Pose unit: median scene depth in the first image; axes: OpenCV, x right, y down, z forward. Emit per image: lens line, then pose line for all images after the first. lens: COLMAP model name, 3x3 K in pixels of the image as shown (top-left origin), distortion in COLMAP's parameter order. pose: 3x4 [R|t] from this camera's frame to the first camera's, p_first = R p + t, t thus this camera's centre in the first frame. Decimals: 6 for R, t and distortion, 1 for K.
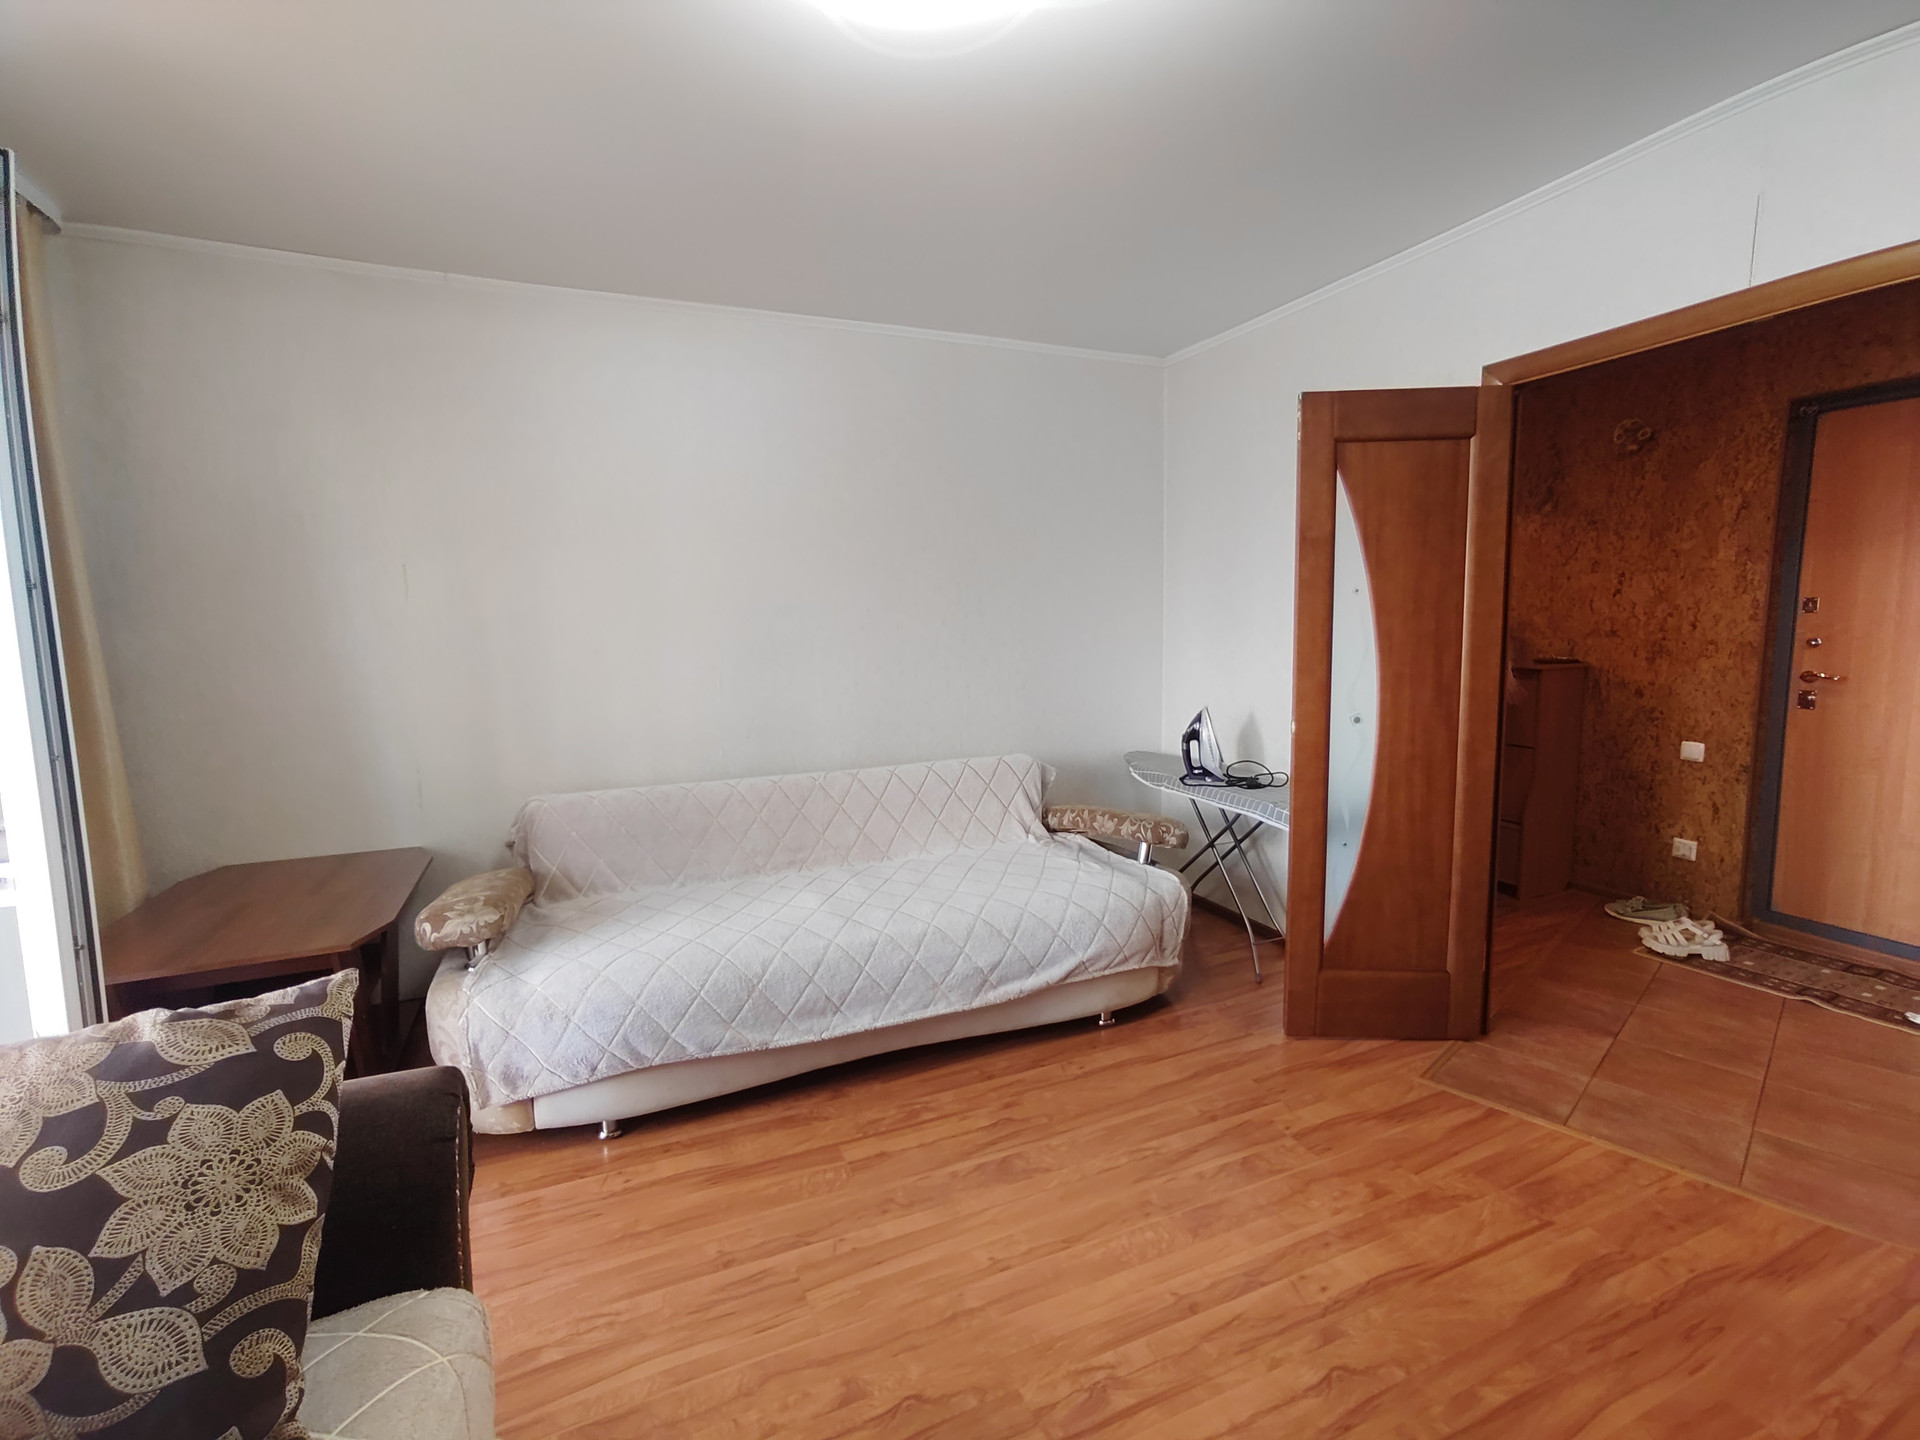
lens RADIAL K [[882.5, 0, 959.8], [0, 882.5, 709.1], [0, 0, 1]] dist [-0.050087, 0.042834]
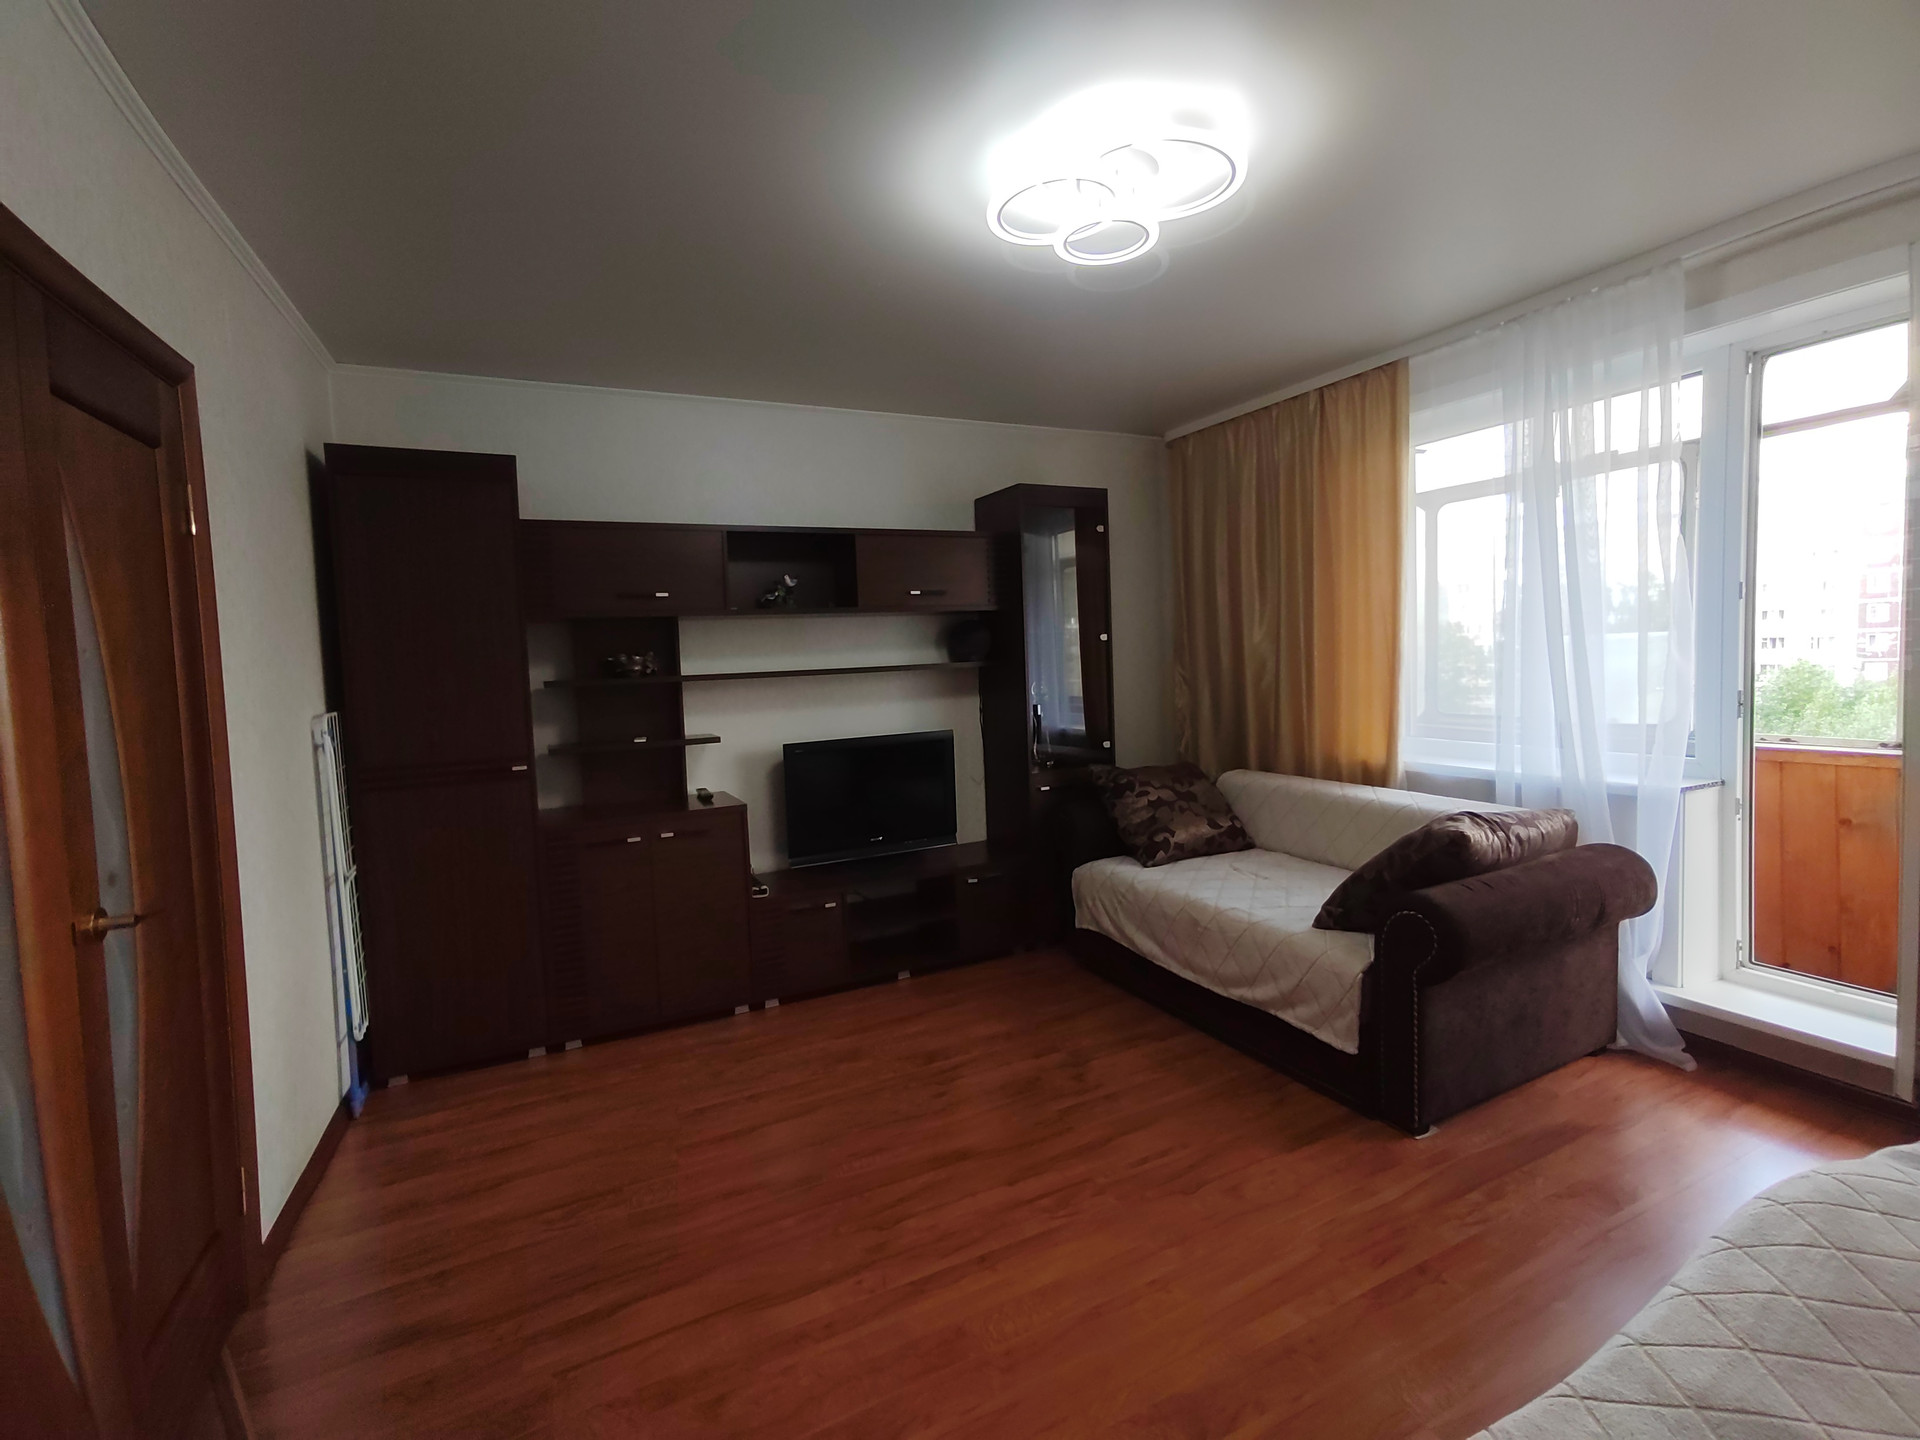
lens RADIAL K [[882.5, 0, 959.8], [0, 882.5, 709.1], [0, 0, 1]] dist [-0.050087, 0.042834]
pose [[-0.997034, 0.063289, -0.043784, 0.282417], [0.055437, 0.985267, 0.161791, -0.211928], [0.053379, 0.158884, -0.985853, 1.897839]]
